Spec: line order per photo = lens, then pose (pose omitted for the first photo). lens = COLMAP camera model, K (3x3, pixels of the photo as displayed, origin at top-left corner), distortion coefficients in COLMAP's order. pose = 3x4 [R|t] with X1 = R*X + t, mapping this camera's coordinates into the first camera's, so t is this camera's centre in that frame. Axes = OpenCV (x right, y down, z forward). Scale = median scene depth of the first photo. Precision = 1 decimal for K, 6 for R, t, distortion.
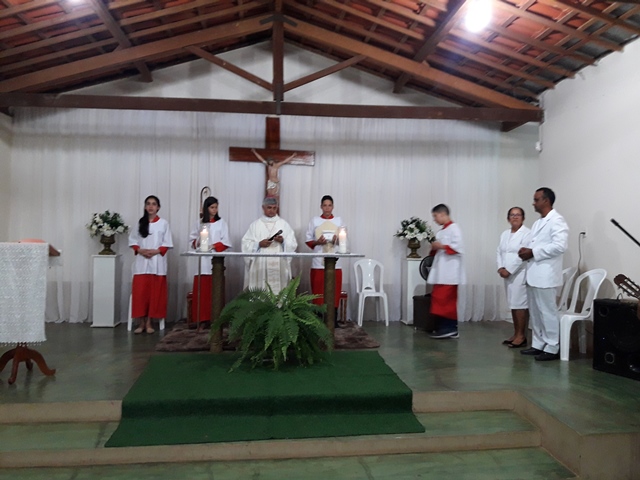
lens RADIAL K [[538.2, 0, 322.5], [0, 538.2, 241.5], [0, 0, 1]] dist [0.086011, -0.159359]
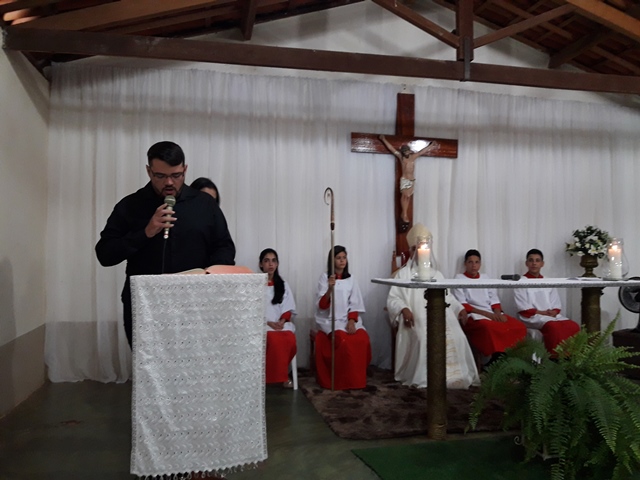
lens RADIAL K [[538.2, 0, 322.5], [0, 538.2, 241.5], [0, 0, 1]] dist [0.086011, -0.159359]
pose [[0.992605, -0.006808, 0.121197, -0.305006], [0.009378, 0.999743, -0.020642, -0.011095], [-0.121025, 0.021625, 0.992414, 0.278326]]
